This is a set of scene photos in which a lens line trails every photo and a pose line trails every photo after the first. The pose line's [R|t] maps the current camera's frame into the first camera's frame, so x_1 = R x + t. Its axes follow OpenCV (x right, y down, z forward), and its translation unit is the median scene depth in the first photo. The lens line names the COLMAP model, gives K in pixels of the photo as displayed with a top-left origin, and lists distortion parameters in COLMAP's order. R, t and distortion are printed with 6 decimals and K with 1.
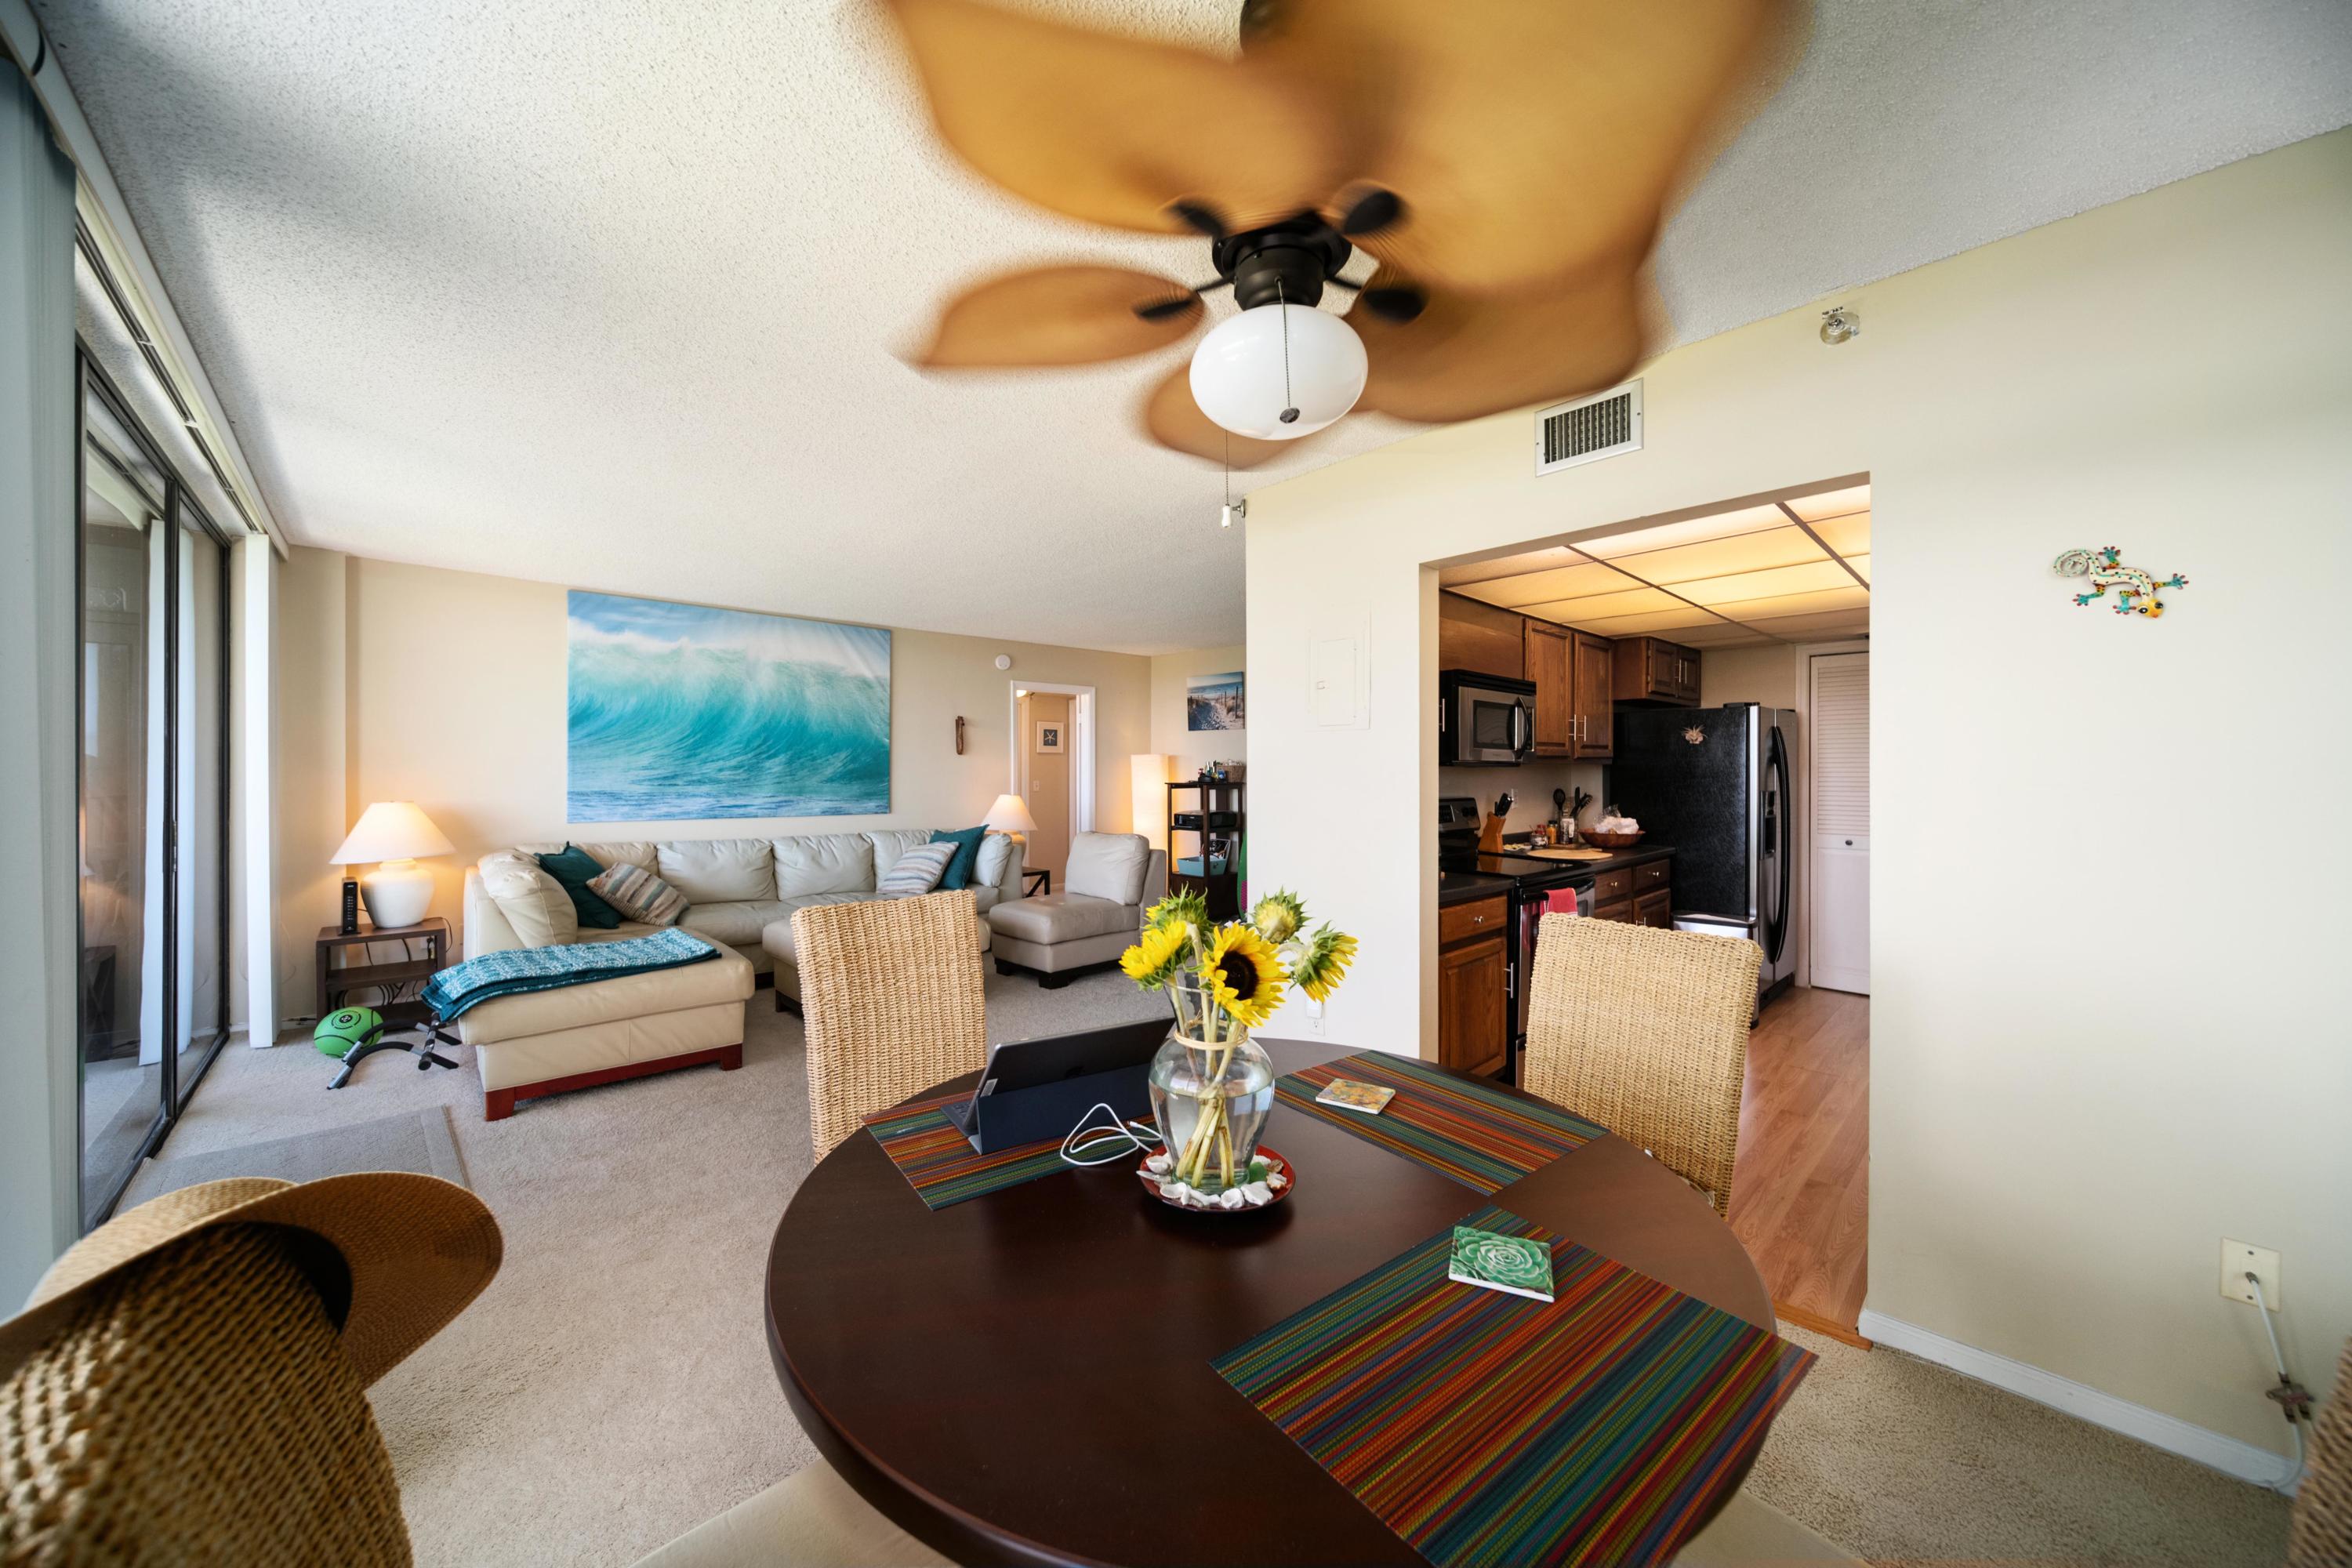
lens RADIAL K [[837.3, 0, 1177.2], [0, 837.3, 771.9], [0, 0, 1]] dist [0.001251, 0.000009]
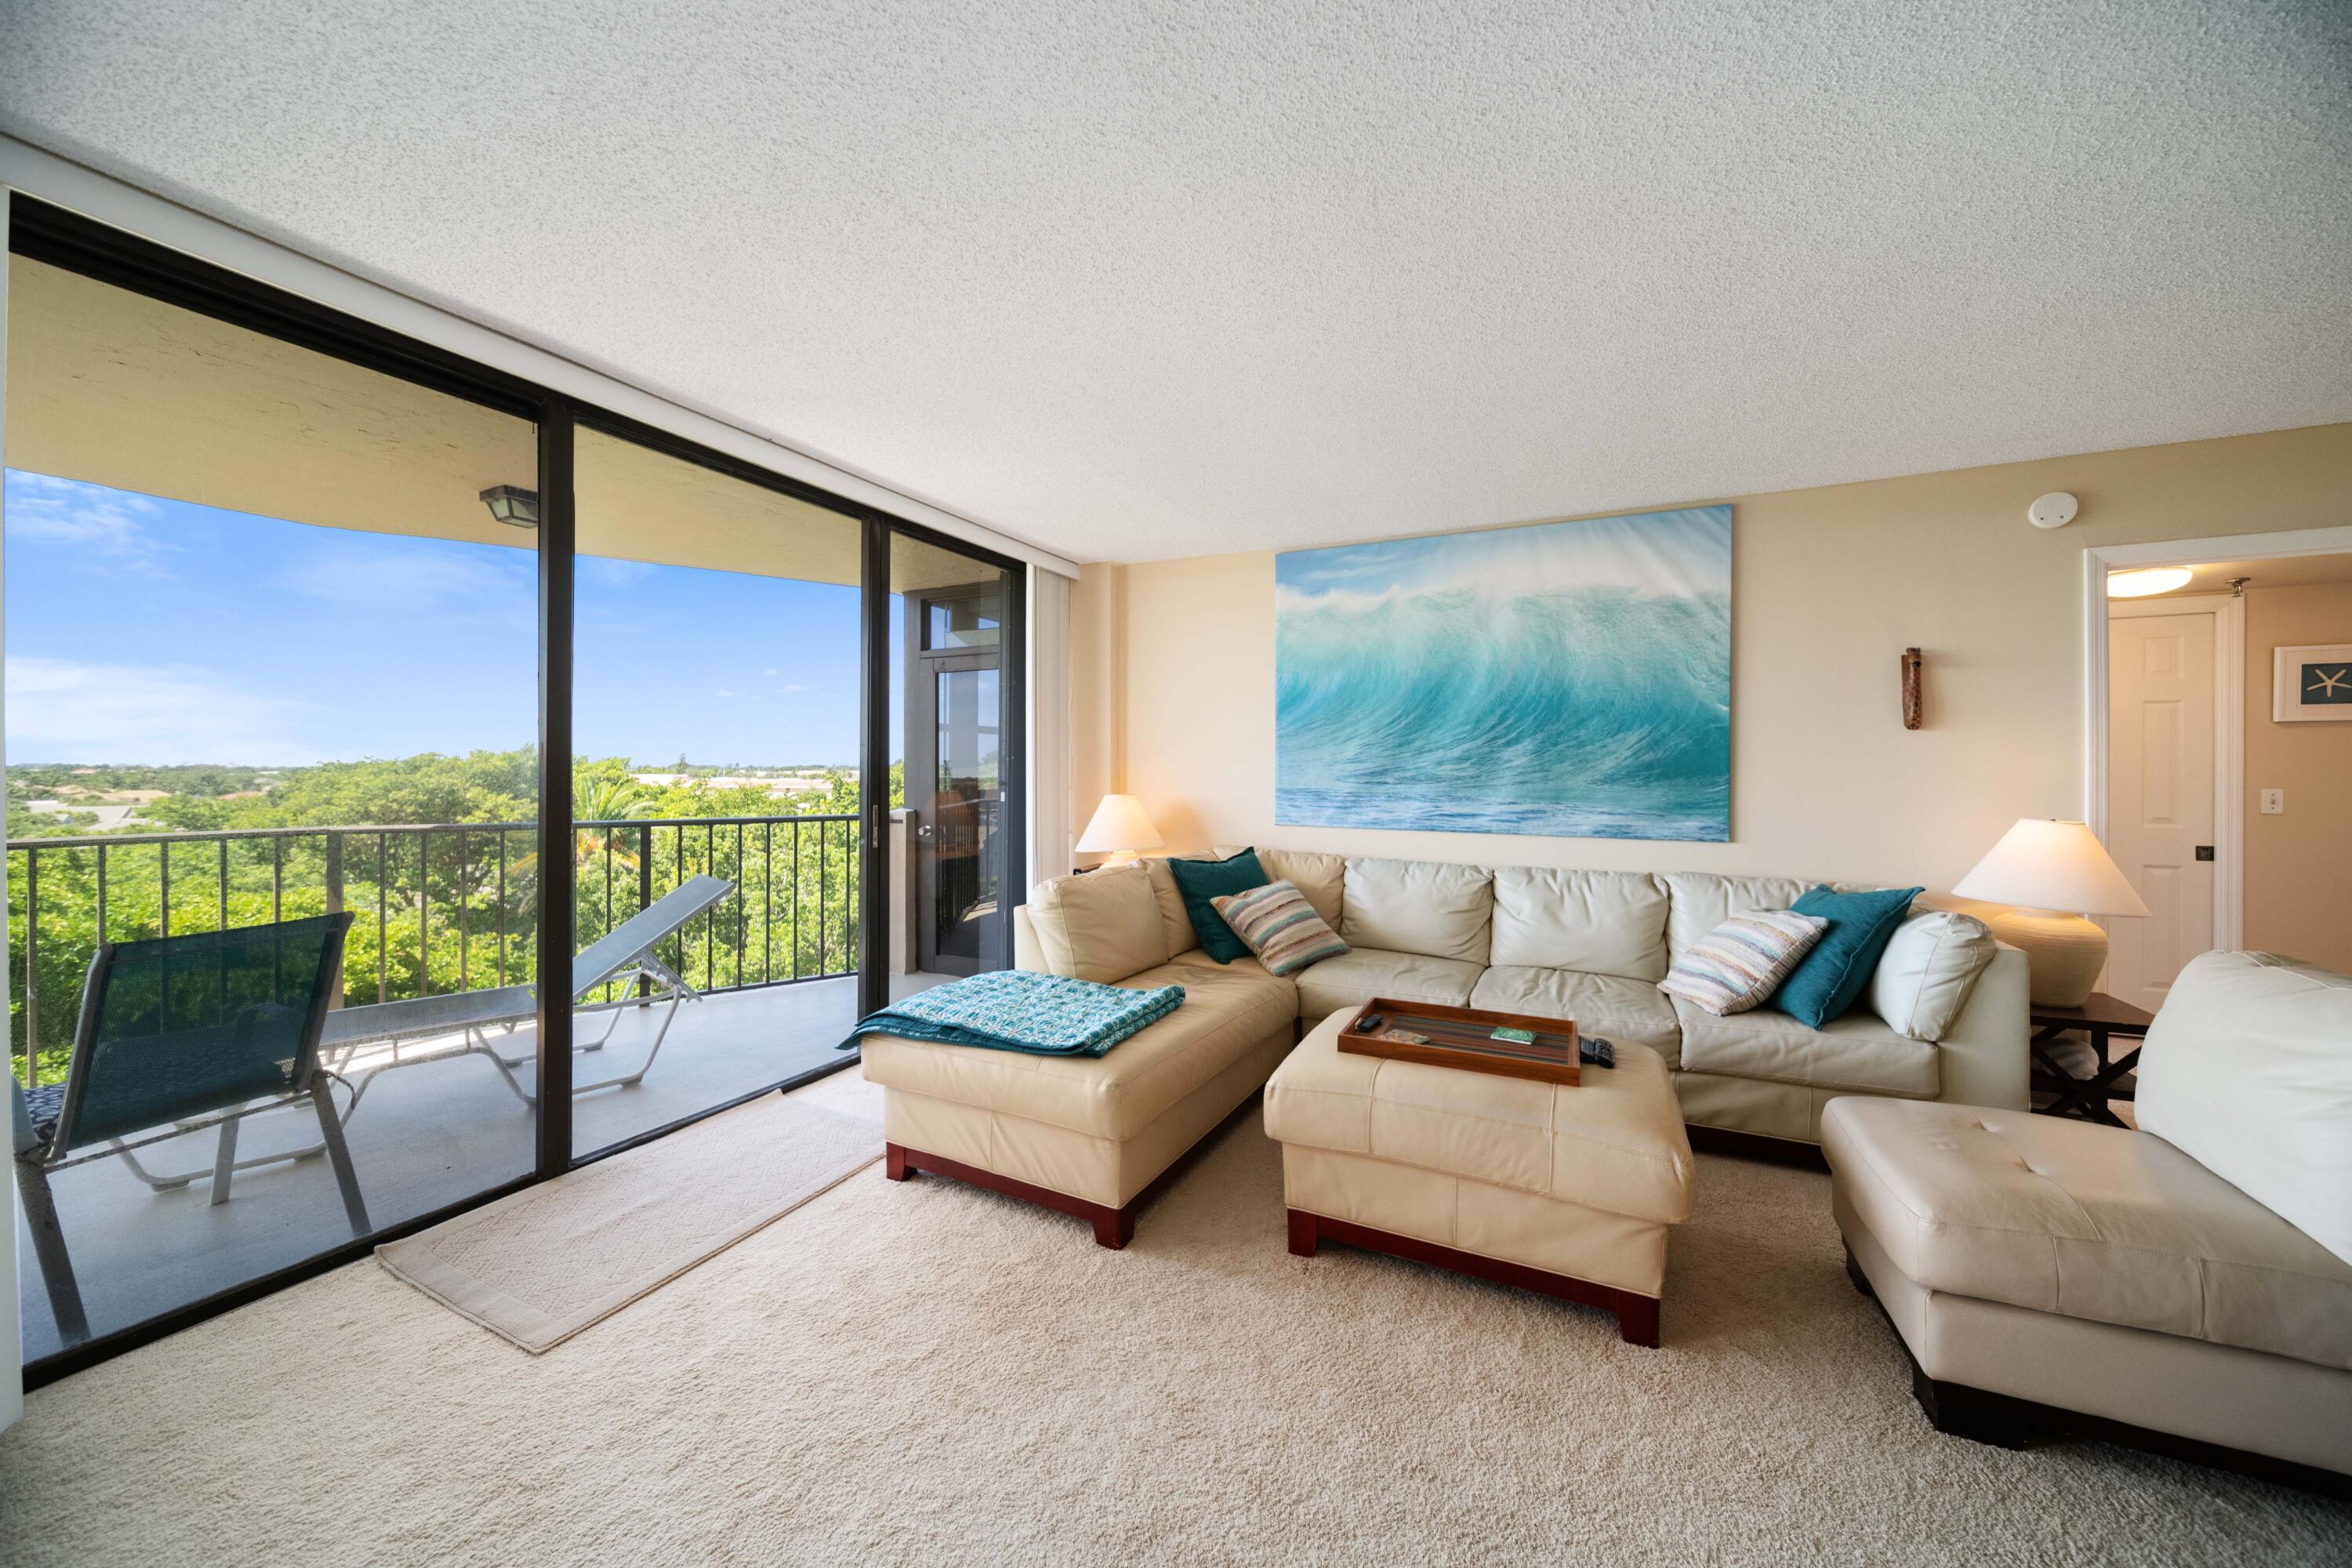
lens RADIAL K [[837.3, 0, 1194.3], [0, 837.3, 773.7], [0, 0, 1]] dist [0.001251, 0.000009]
pose [[0.365035, 0.005594, -0.930977, 0.044049], [-0.002729, 0.999984, 0.004938, 0.004056], [0.930990, 0.000738, 0.365045, 0.585843]]
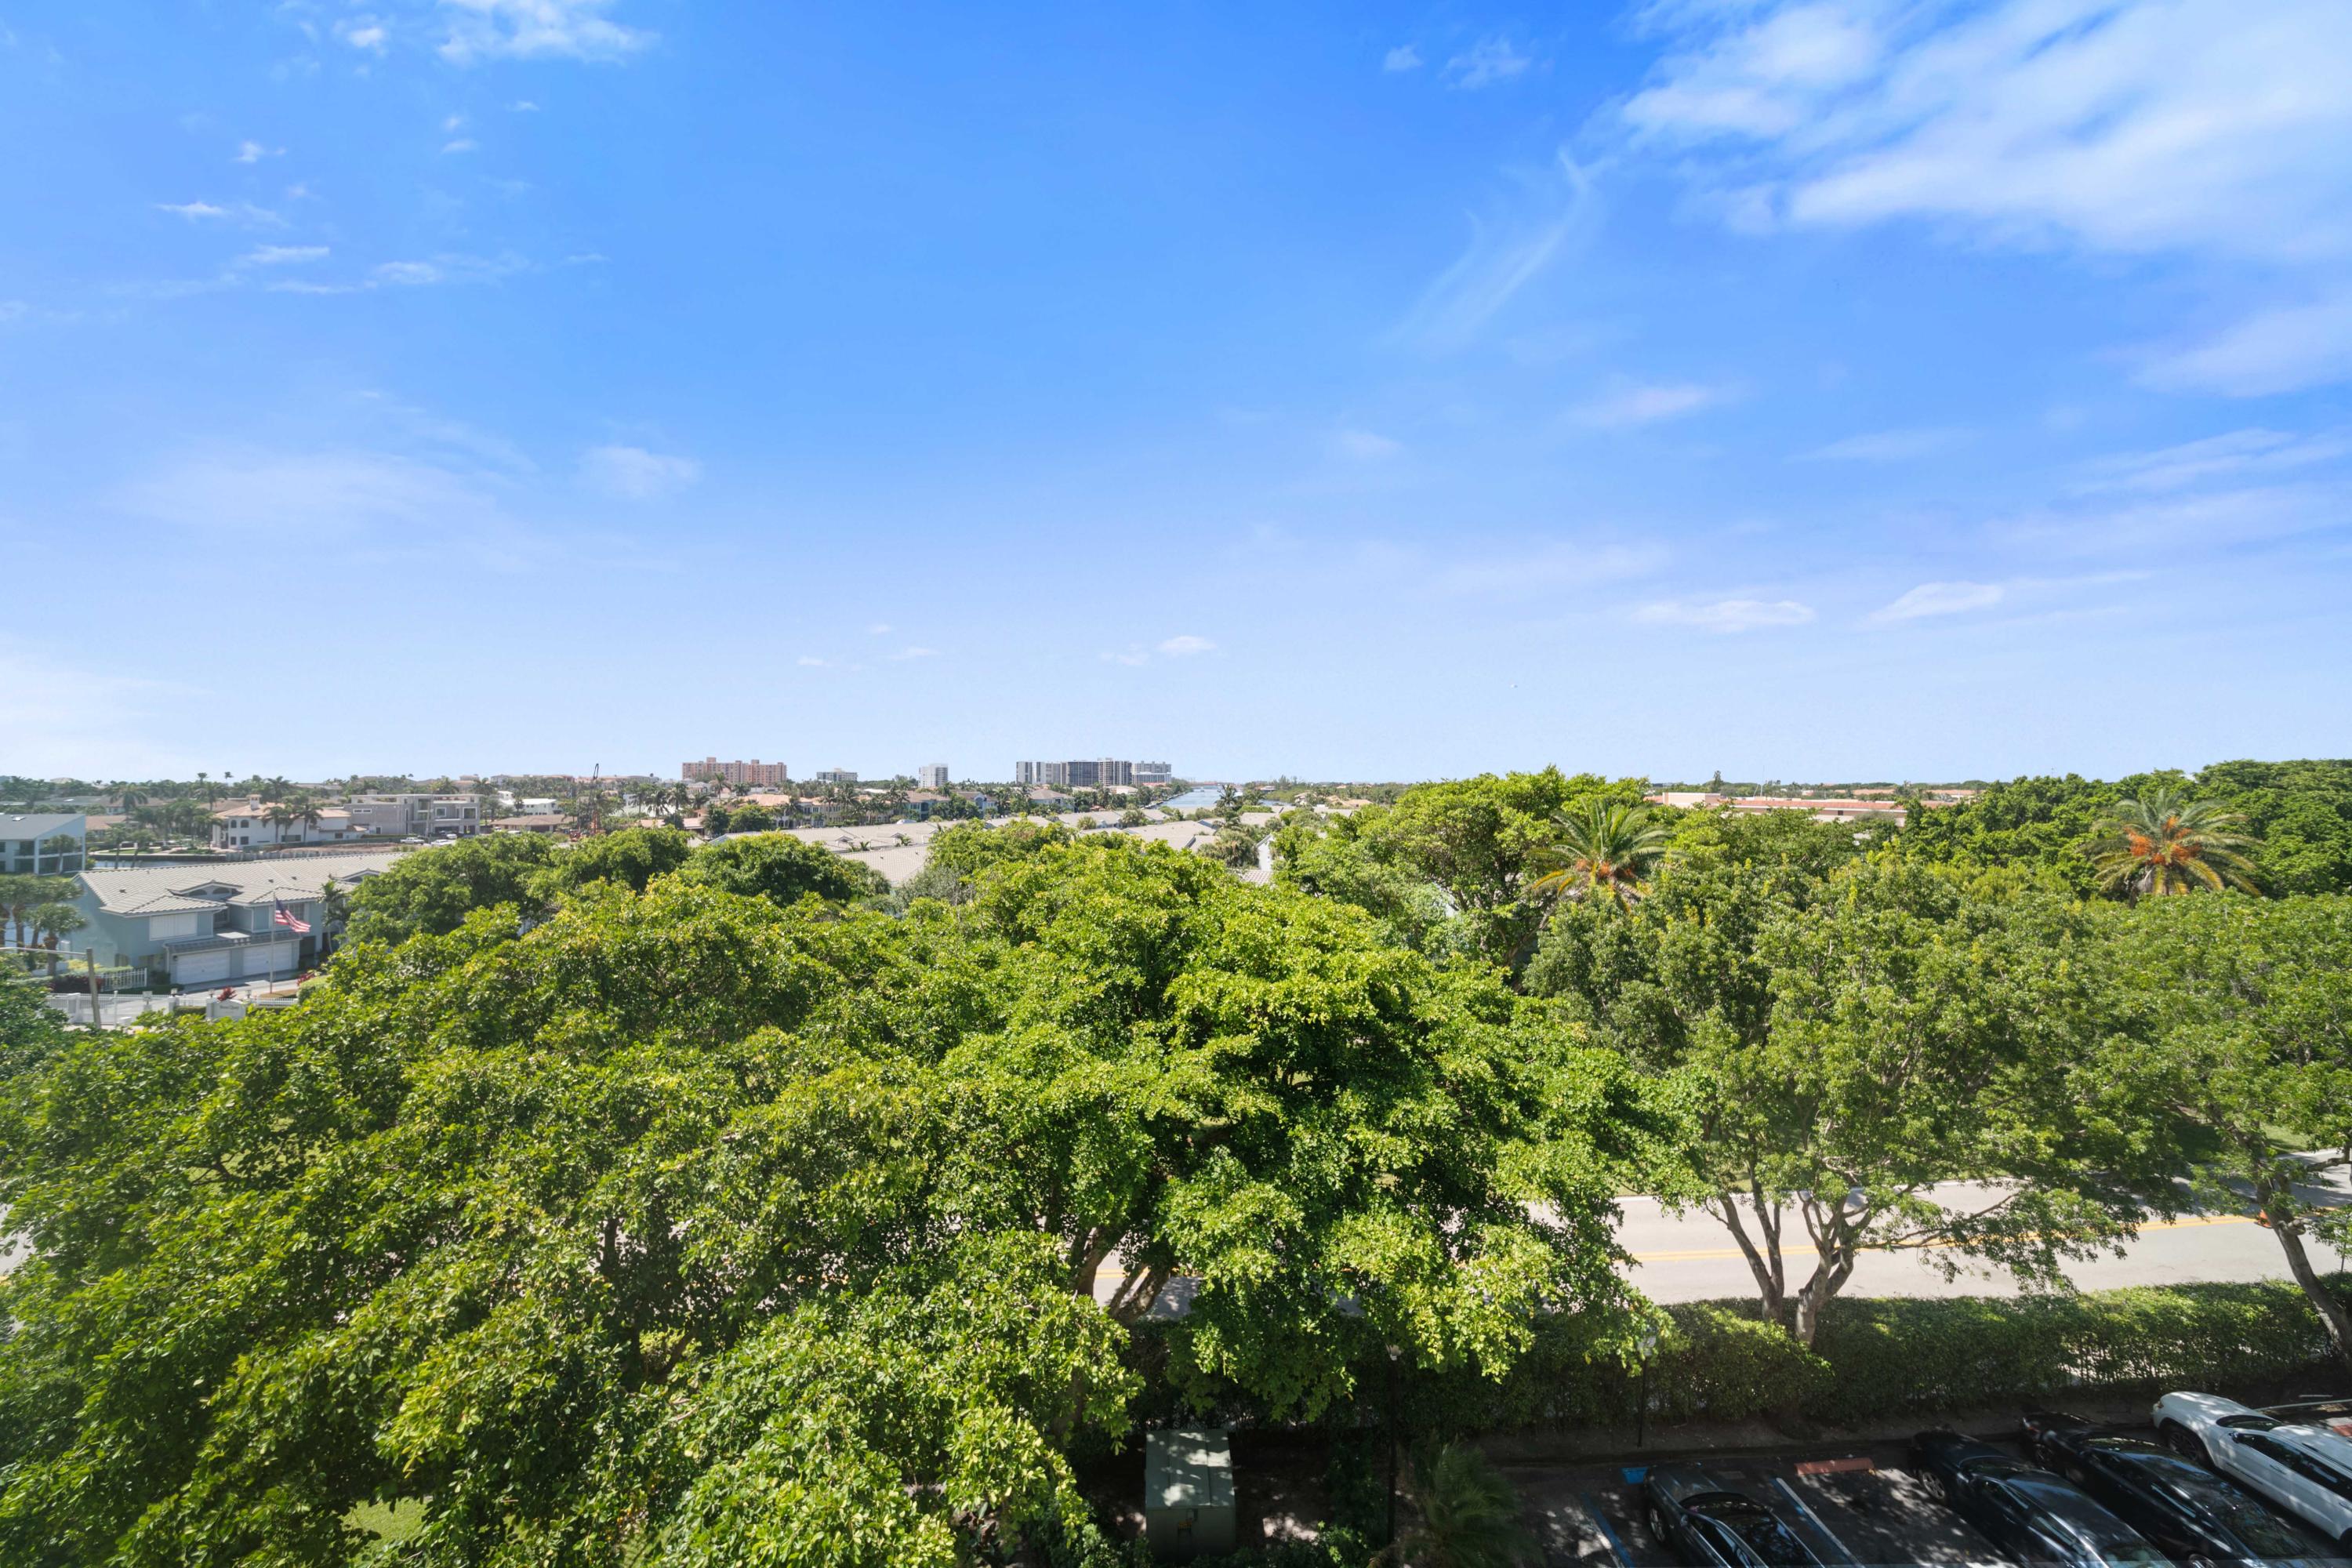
lens RADIAL K [[837.3, 0, 1201.9], [0, 837.3, 772.2], [0, 0, 1]] dist [0.001251, 0.000009]
pose [[-0.666585, -0.013044, -0.745315, -0.906620], [-0.006671, 0.999911, -0.011534, -0.026552], [0.745399, -0.002717, -0.666613, 0.533402]]
